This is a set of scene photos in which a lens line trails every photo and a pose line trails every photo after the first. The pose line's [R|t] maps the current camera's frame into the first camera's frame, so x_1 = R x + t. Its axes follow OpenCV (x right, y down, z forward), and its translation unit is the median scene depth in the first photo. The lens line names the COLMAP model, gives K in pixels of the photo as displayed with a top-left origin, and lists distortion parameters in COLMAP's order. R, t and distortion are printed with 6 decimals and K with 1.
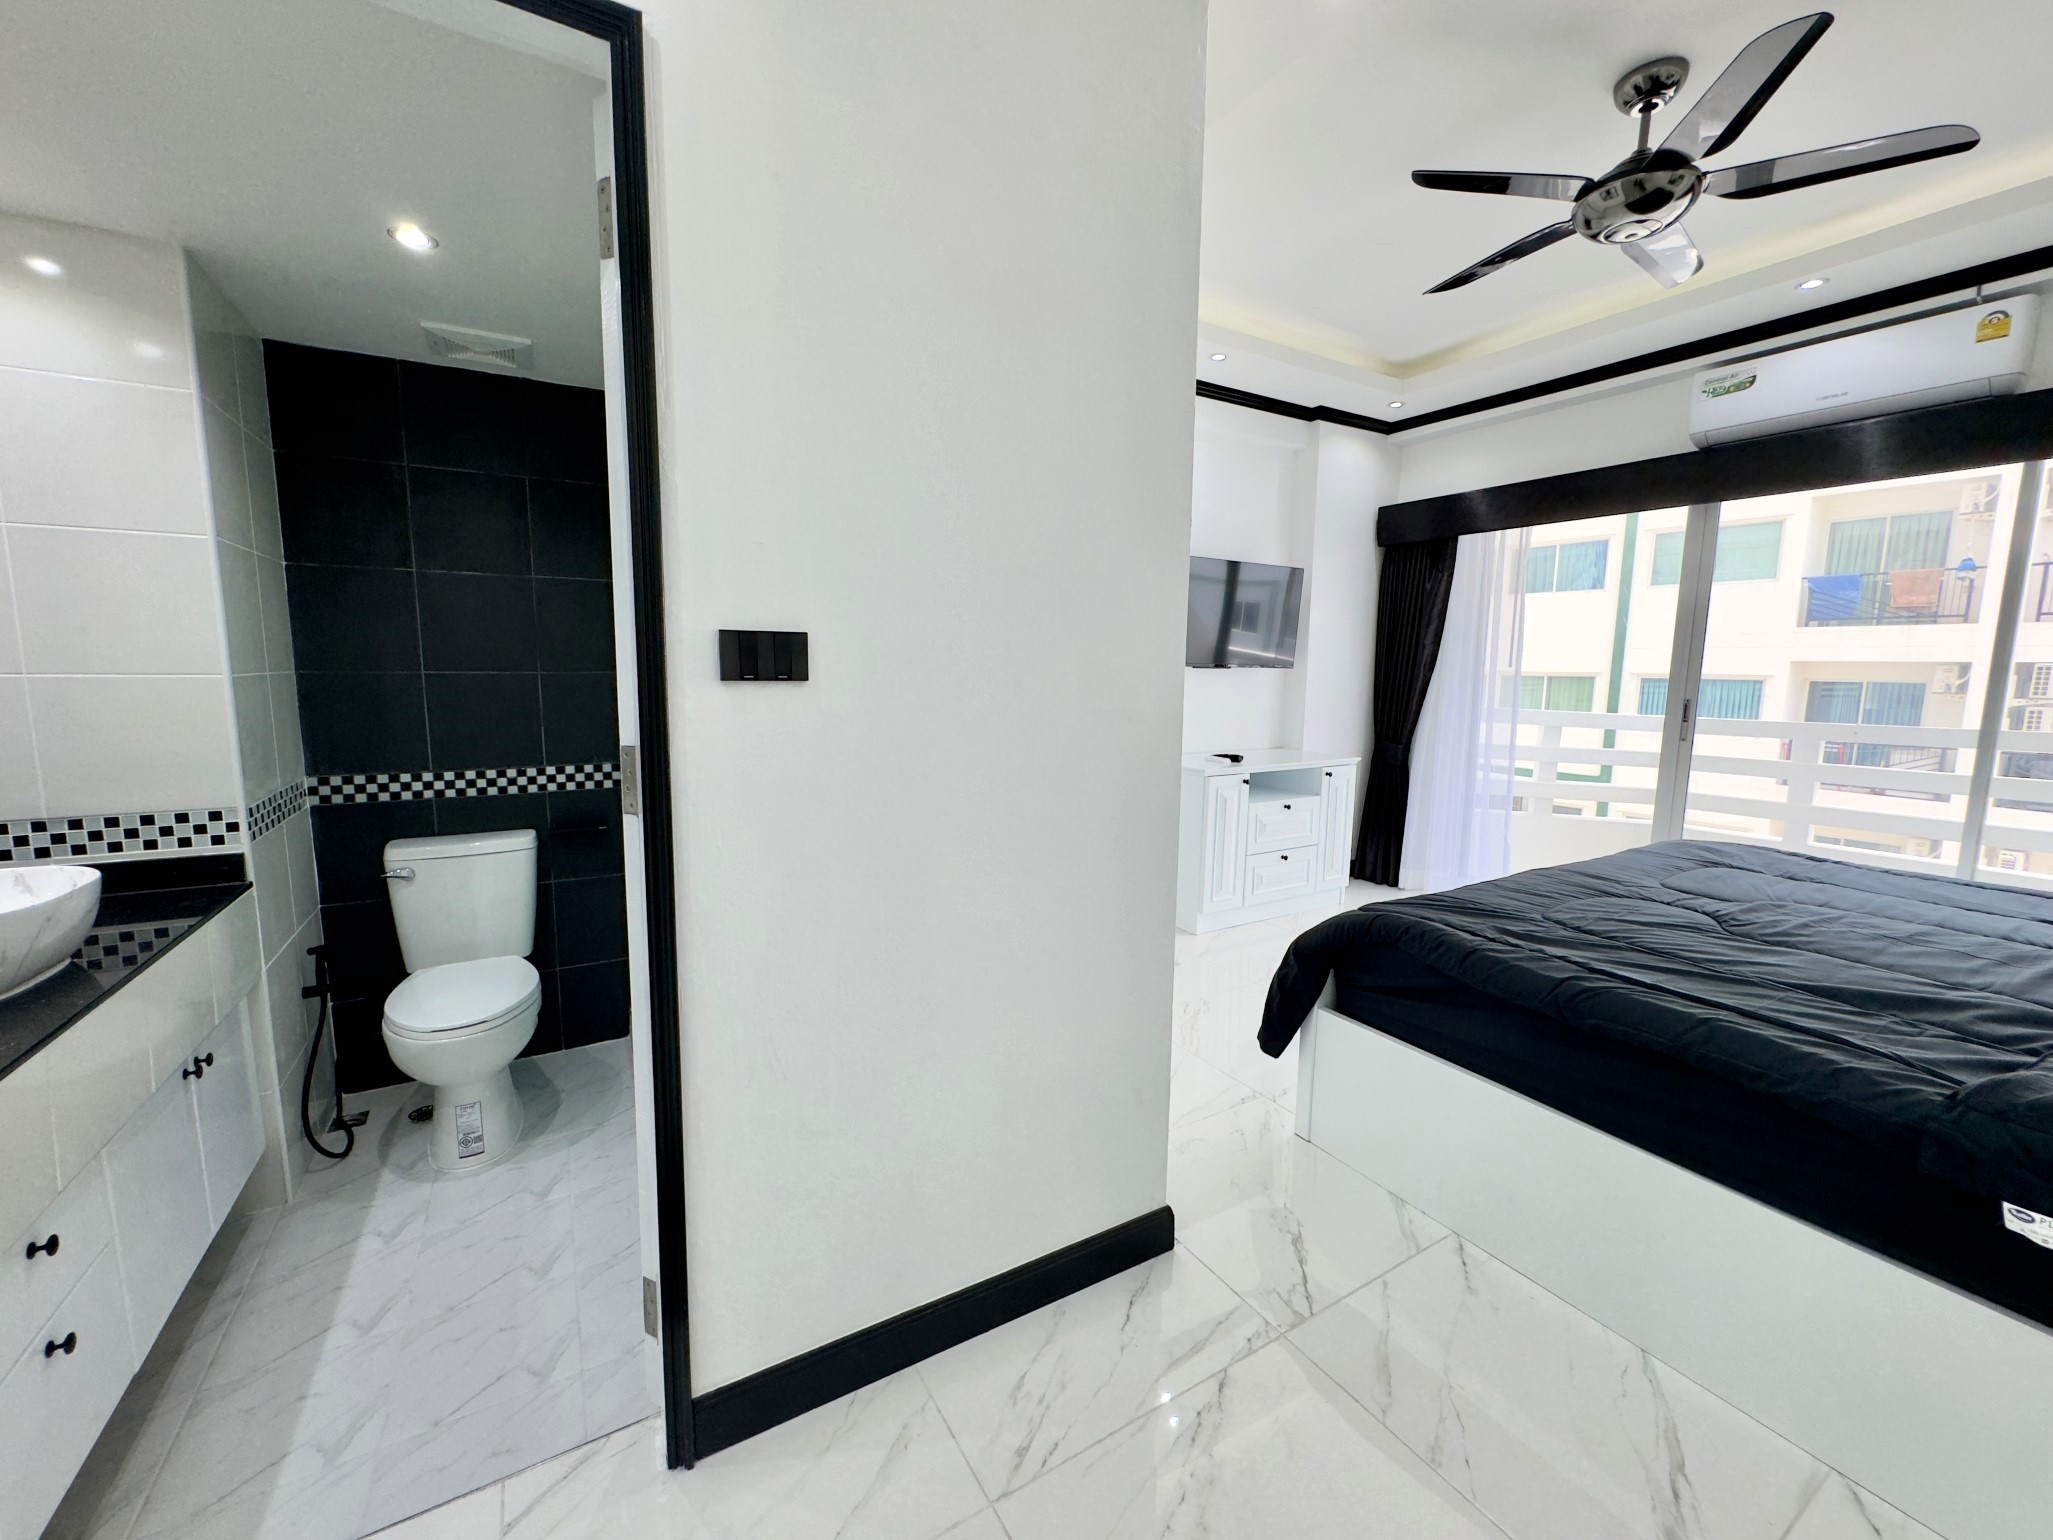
lens RADIAL K [[818.0, 0, 1021.1], [0, 818.0, 768.6], [0, 0, 1]] dist [-0.000678, -0.000321]
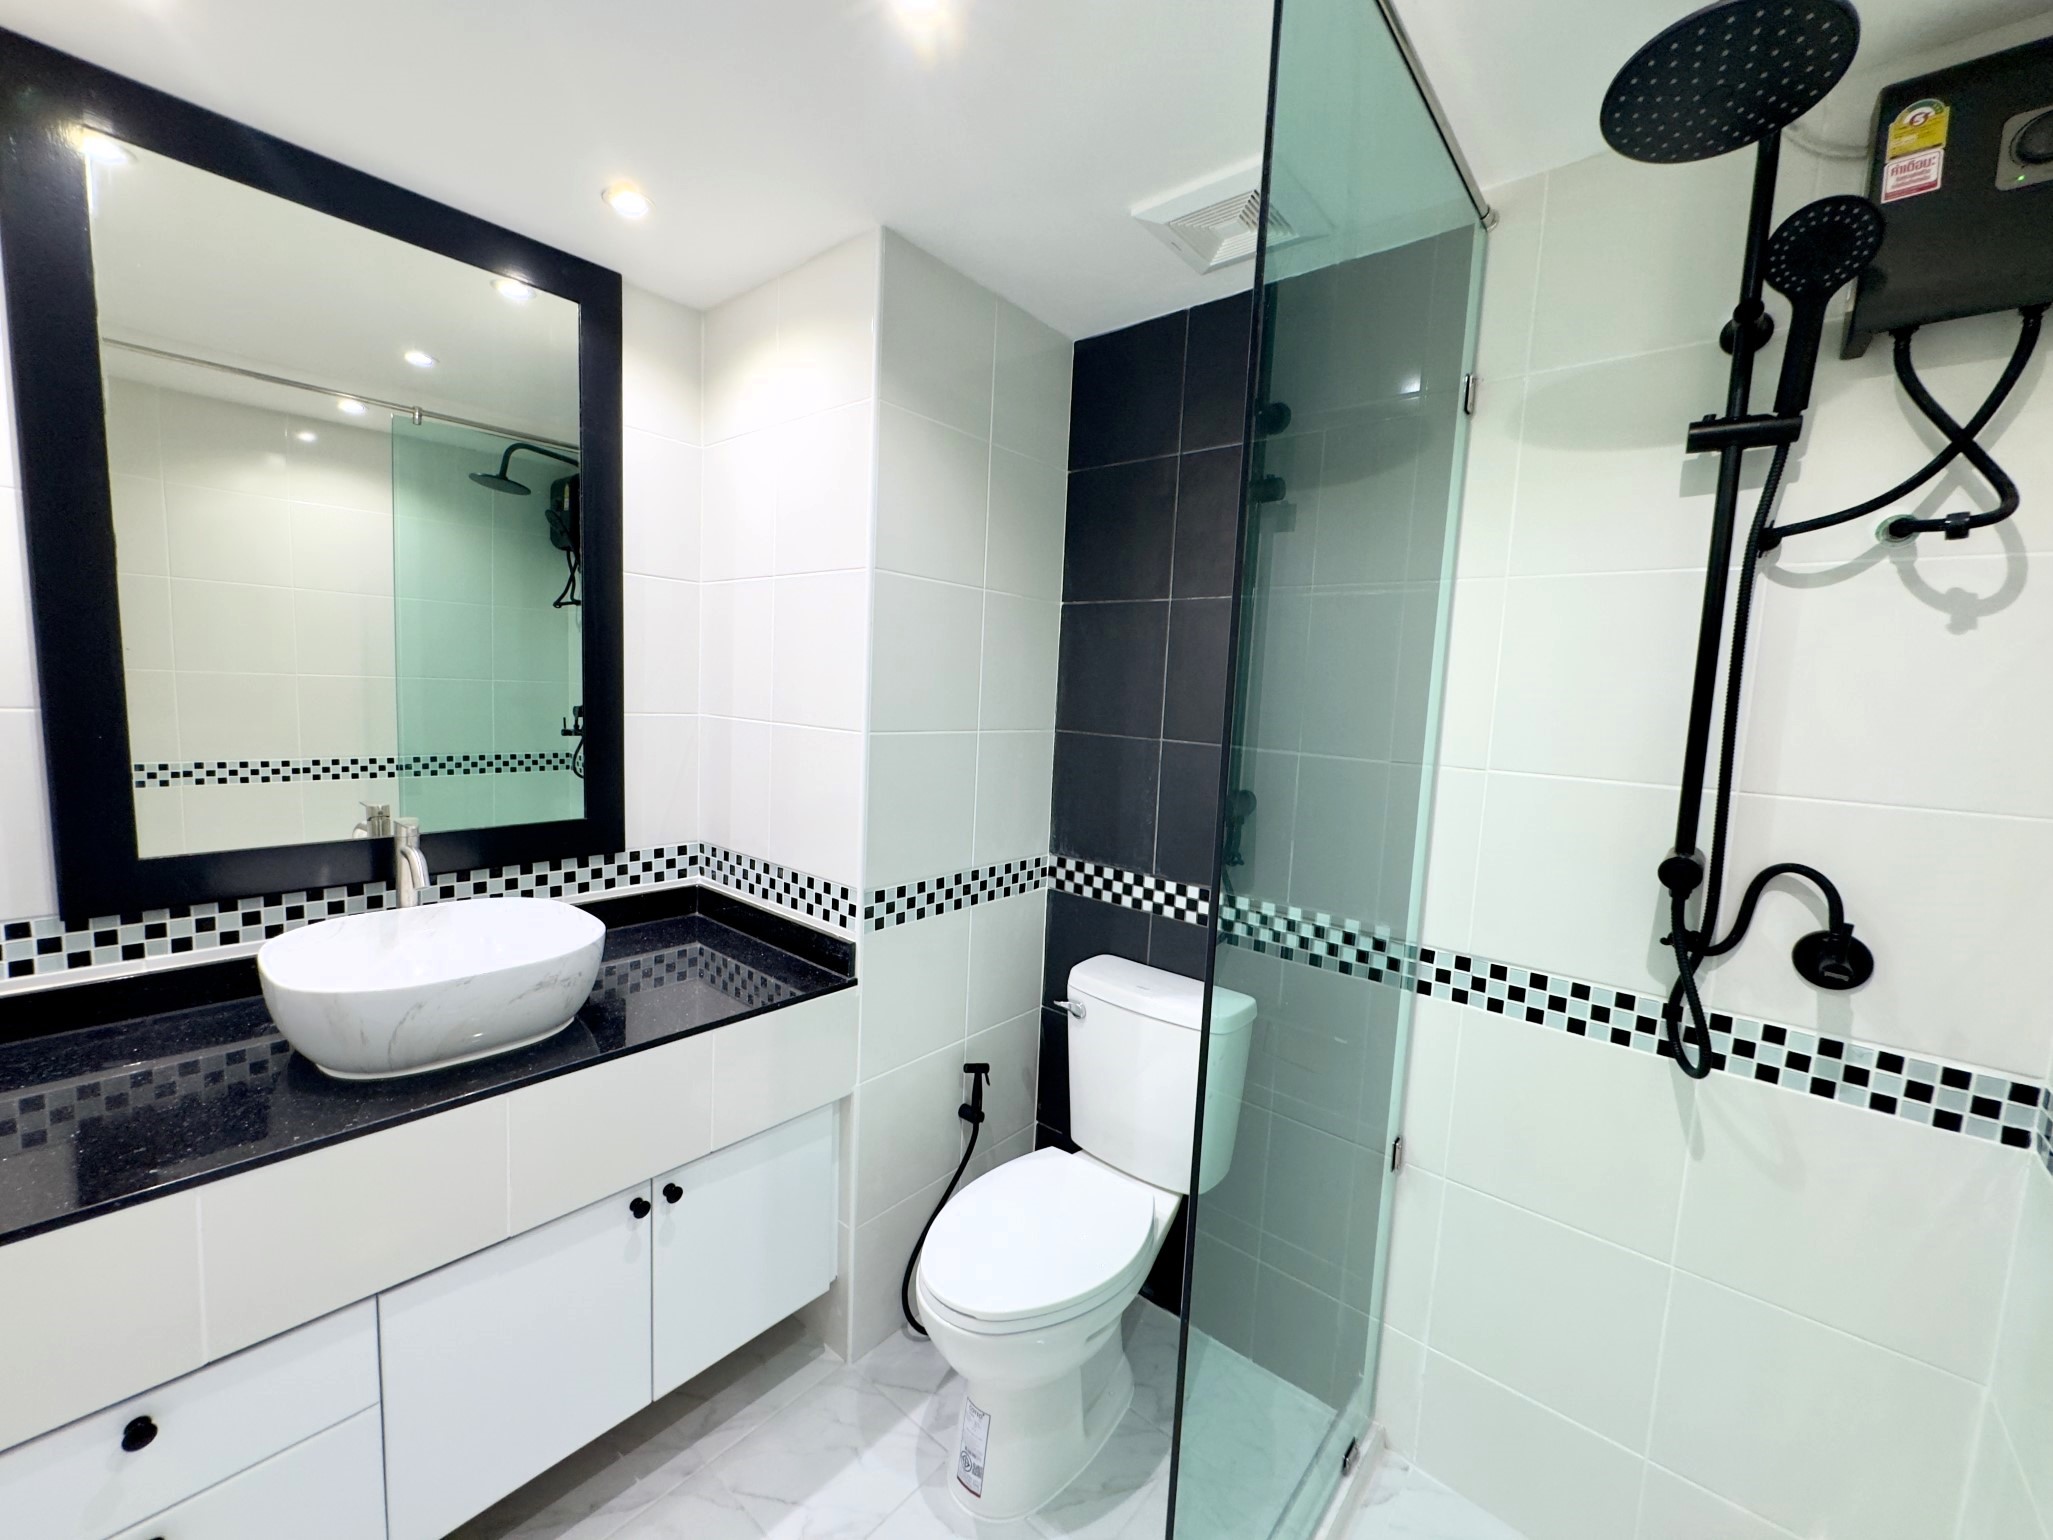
lens RADIAL K [[818.0, 0, 1023.0], [0, 818.0, 768.6], [0, 0, 1]] dist [-0.000678, -0.000321]
pose [[0.336358, 0.098567, -0.936562, -0.103002], [-0.162880, 0.985609, 0.045232, -0.114867], [0.927542, 0.137333, 0.347572, 0.694412]]
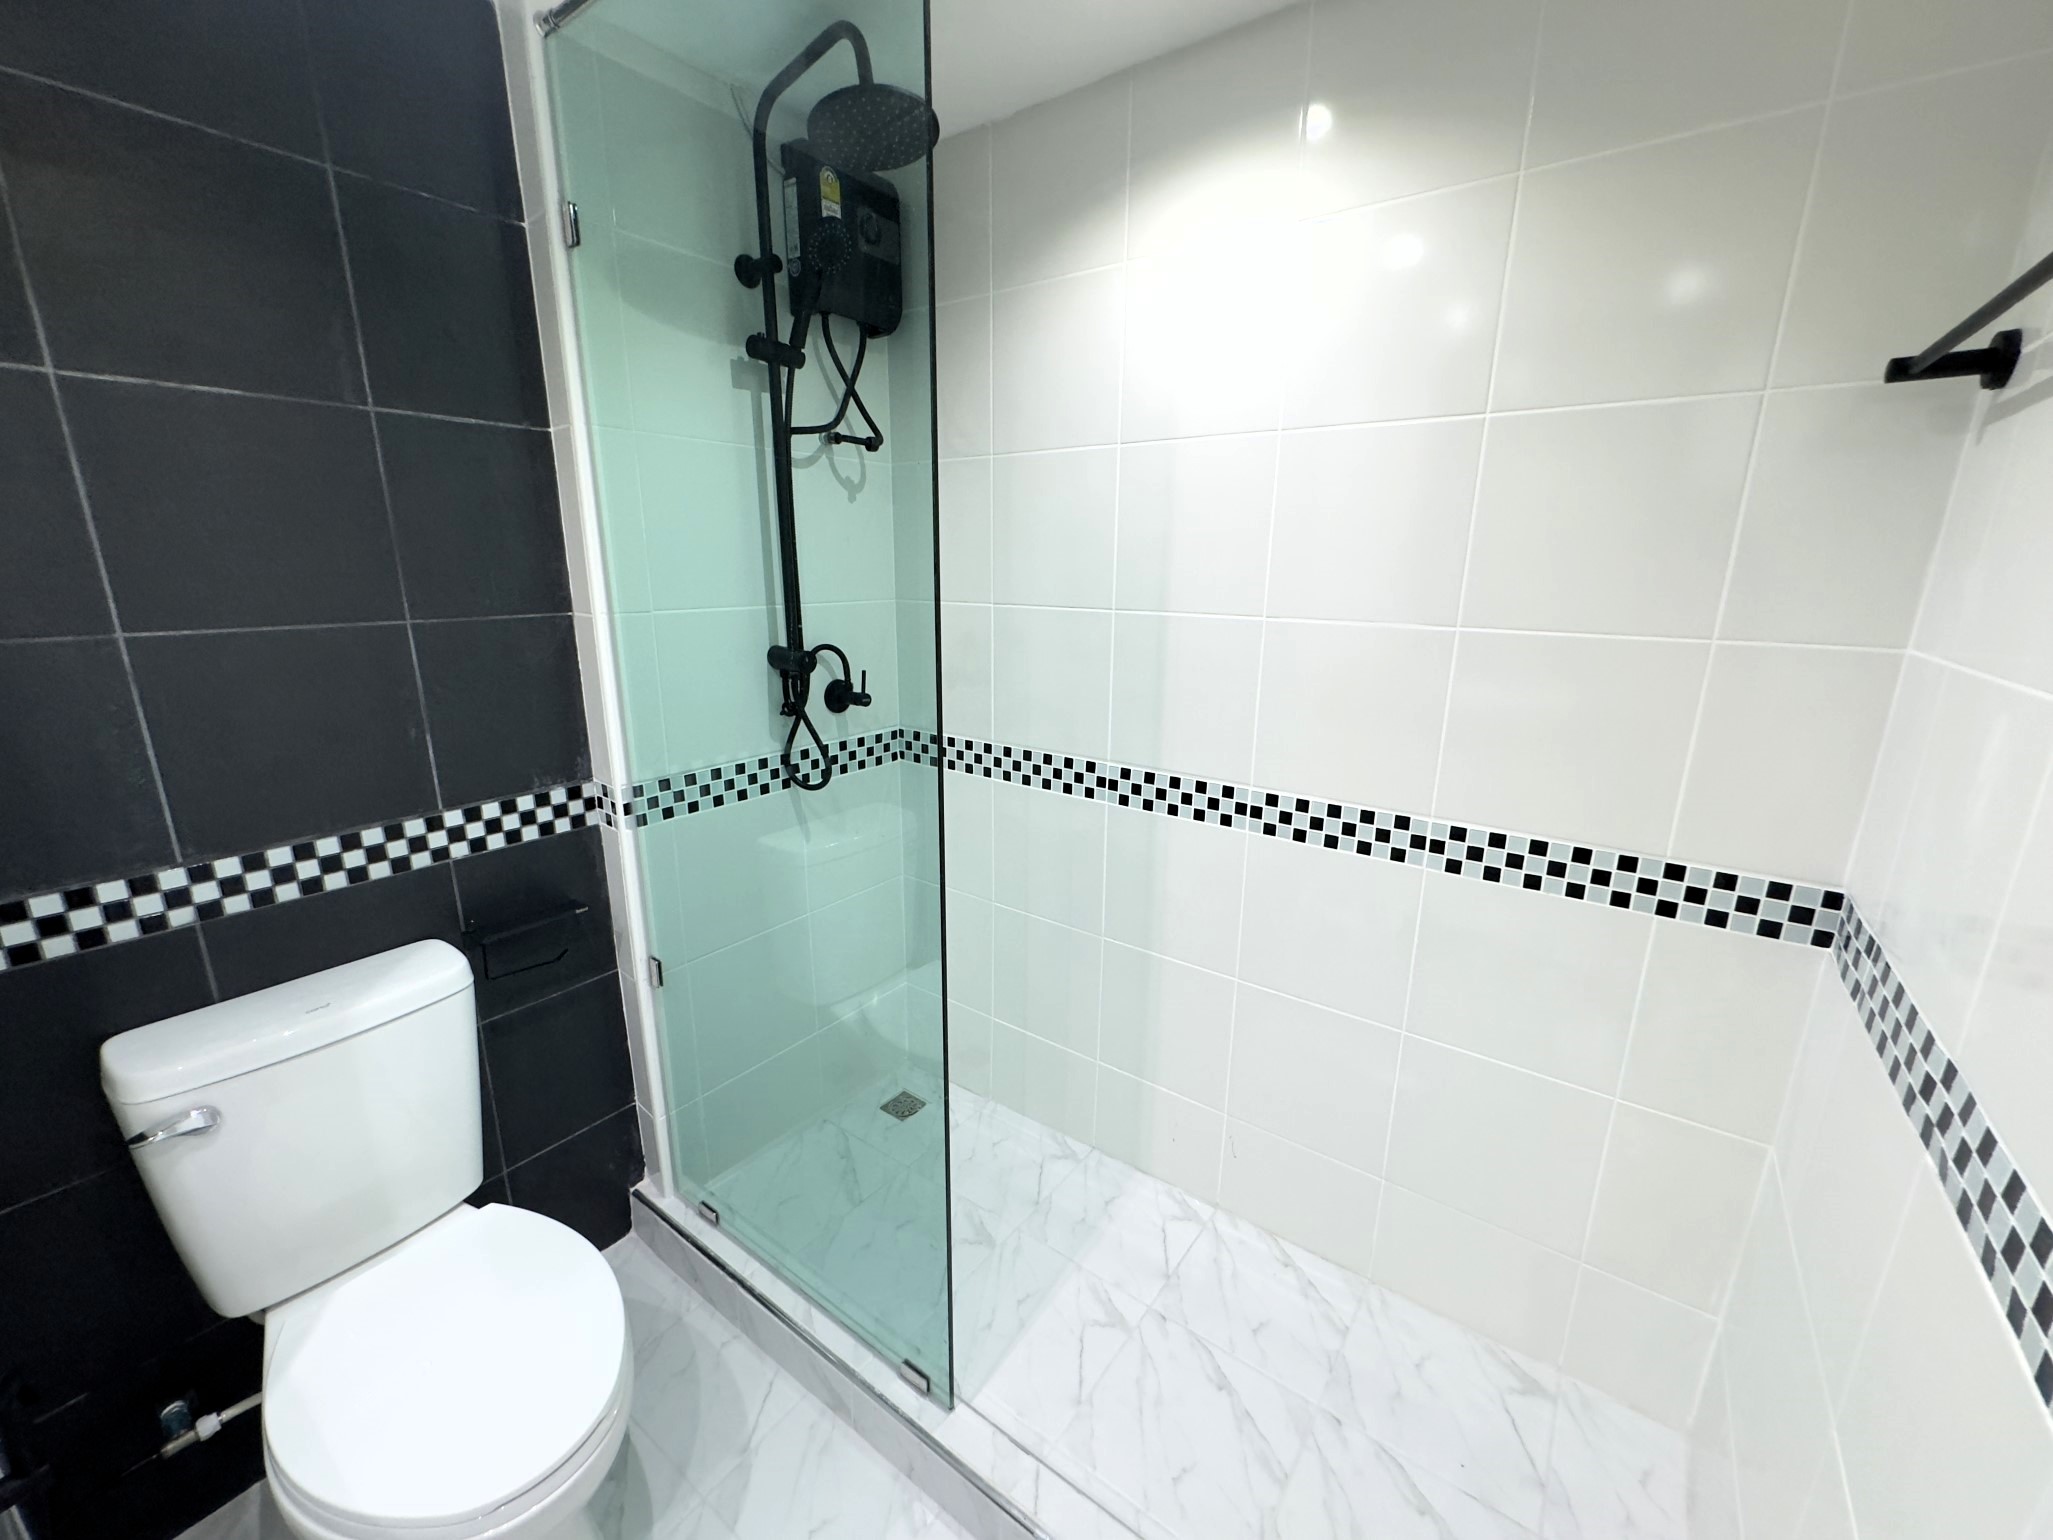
lens RADIAL K [[818.0, 0, 1022.2], [0, 818.0, 771.0], [0, 0, 1]] dist [-0.000678, -0.000321]
pose [[0.917900, -0.104286, 0.382864, -0.522389], [0.055917, 0.989214, 0.135388, -0.087566], [-0.392853, -0.102864, 0.913830, 0.481104]]
